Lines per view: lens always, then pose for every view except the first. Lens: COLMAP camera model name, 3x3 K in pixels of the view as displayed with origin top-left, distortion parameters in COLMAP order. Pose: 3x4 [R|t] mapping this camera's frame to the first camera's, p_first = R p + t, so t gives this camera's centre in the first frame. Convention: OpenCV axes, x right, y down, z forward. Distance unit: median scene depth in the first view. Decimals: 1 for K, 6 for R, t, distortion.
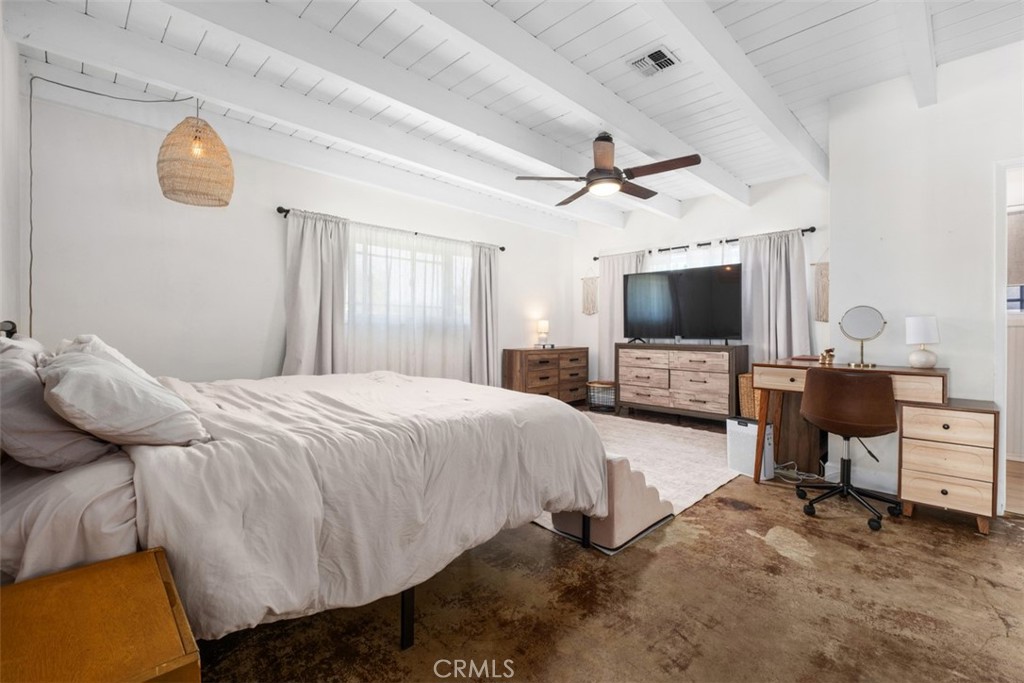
lens RADIAL K [[441.7, 0, 513.6], [0, 441.7, 336.2], [0, 0, 1]] dist [-0.000618, -0.003350]
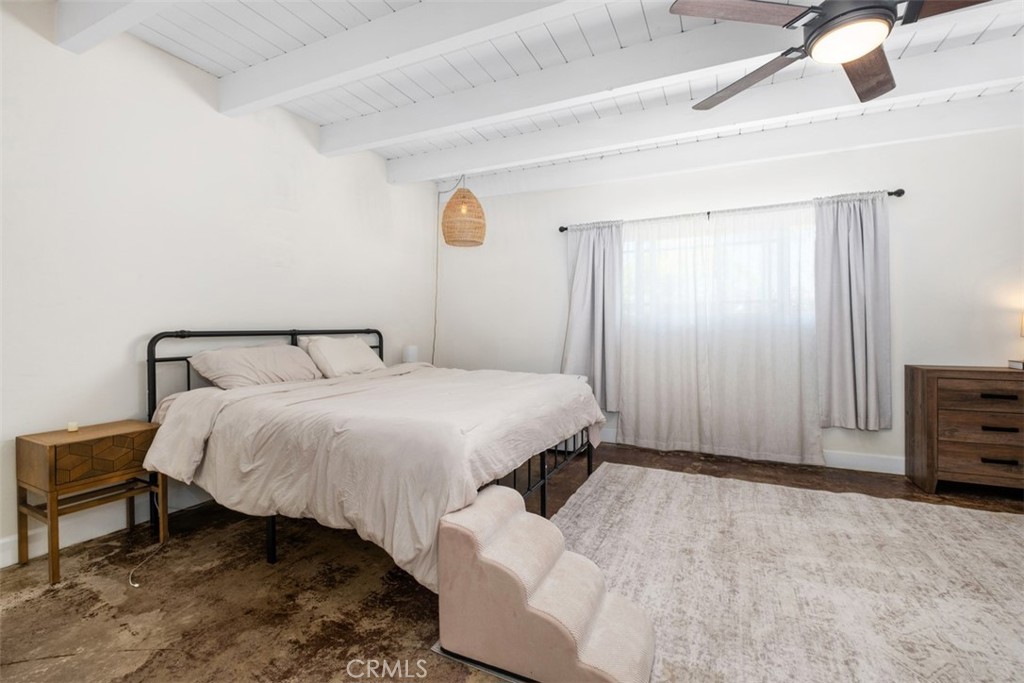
lens RADIAL K [[441.7, 0, 513.6], [0, 441.7, 332.5], [0, 0, 1]] dist [-0.000618, -0.003350]
pose [[0.337940, 0.003487, -0.941161, 0.482246], [-0.007692, 0.999970, 0.000942, -0.013058], [0.941136, 0.006921, 0.337956, 0.448449]]
